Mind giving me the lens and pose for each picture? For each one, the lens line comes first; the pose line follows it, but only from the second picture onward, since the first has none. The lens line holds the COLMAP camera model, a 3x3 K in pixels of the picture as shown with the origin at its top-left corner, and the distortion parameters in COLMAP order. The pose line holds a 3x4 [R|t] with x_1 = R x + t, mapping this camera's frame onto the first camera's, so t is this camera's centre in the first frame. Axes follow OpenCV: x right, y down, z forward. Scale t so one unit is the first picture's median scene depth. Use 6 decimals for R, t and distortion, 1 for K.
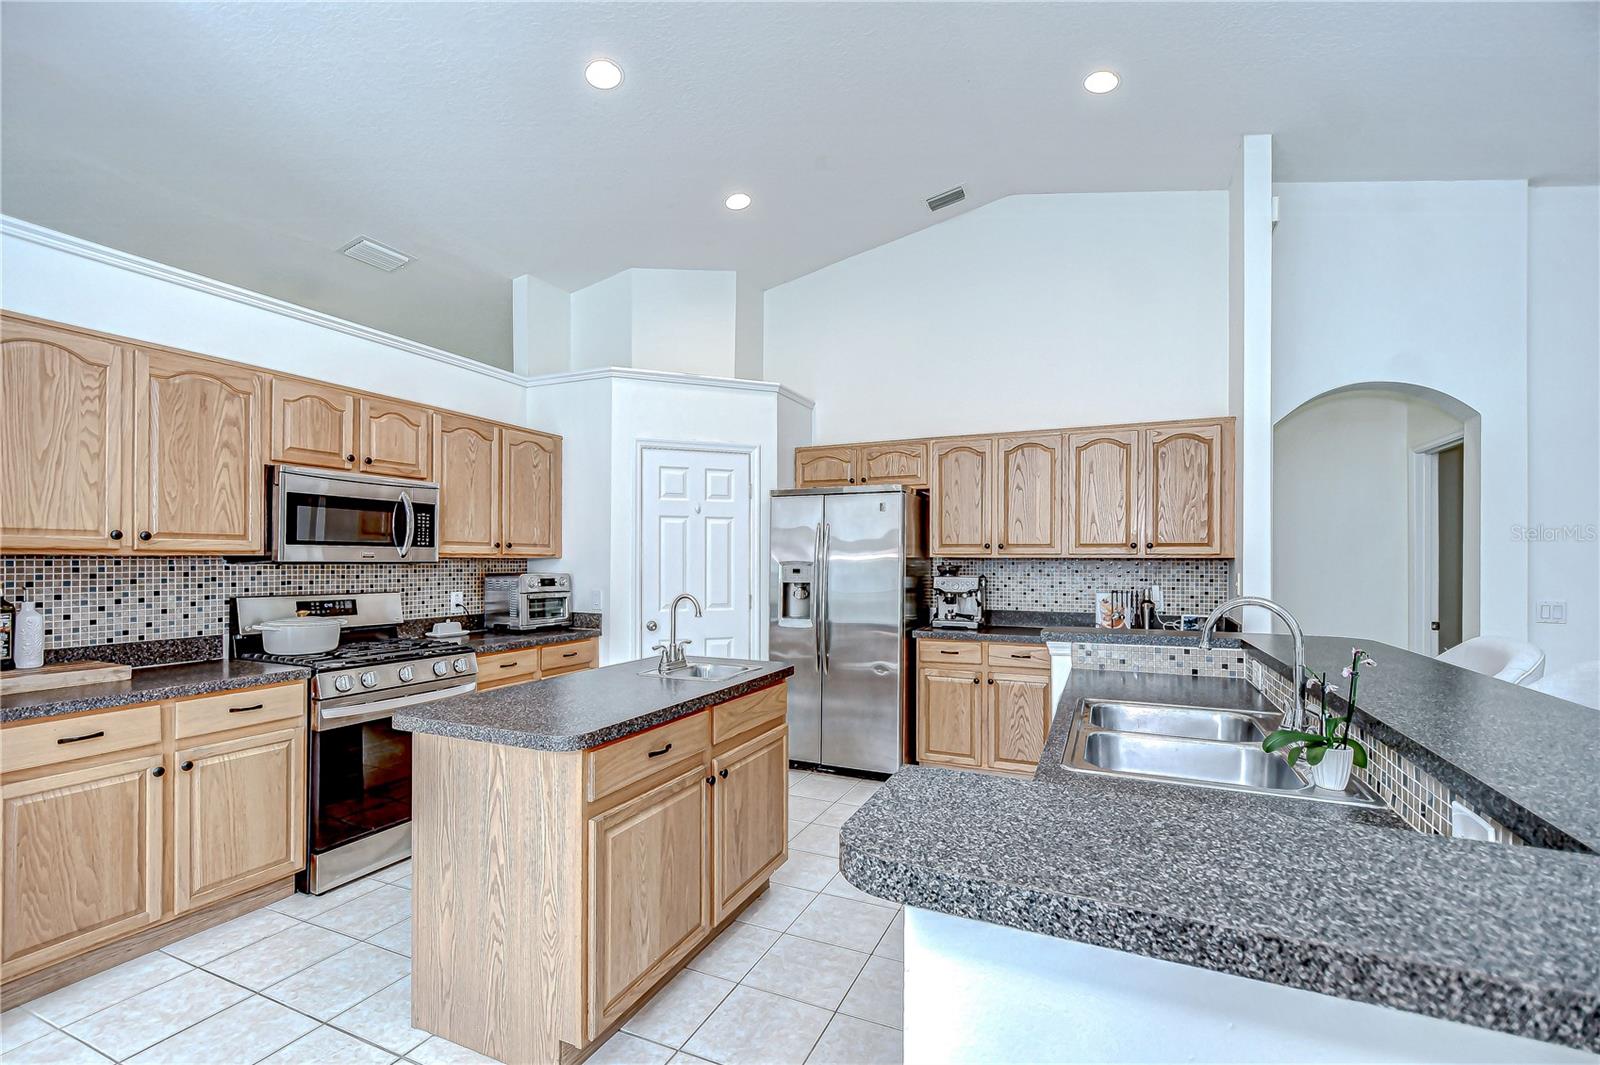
lens RADIAL K [[711.1, 0, 806.6], [0, 711.1, 561.3], [0, 0, 1]] dist [-0.000220, -0.000062]
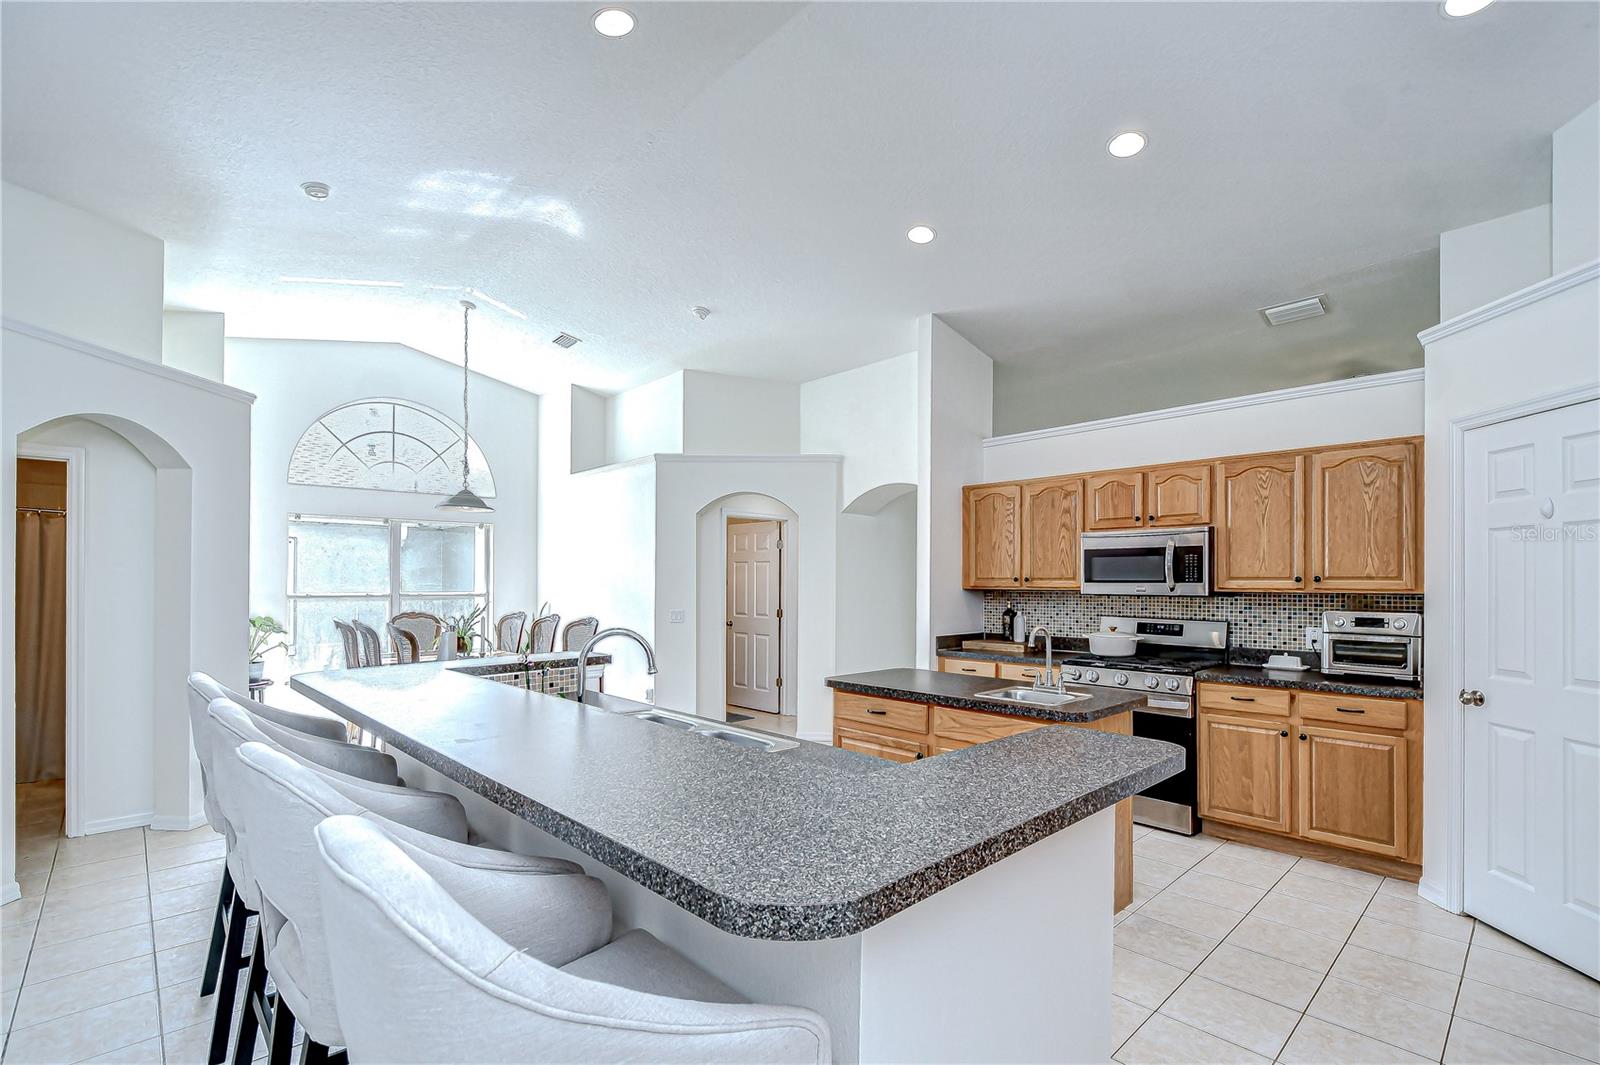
lens RADIAL K [[711.1, 0, 806.6], [0, 711.1, 561.3], [0, 0, 1]] dist [-0.000220, -0.000062]
pose [[-0.380835, -0.034812, -0.923987, 0.806648], [-0.006454, 0.999367, -0.034992, -0.010642], [0.924621, -0.007363, -0.380818, 0.870646]]
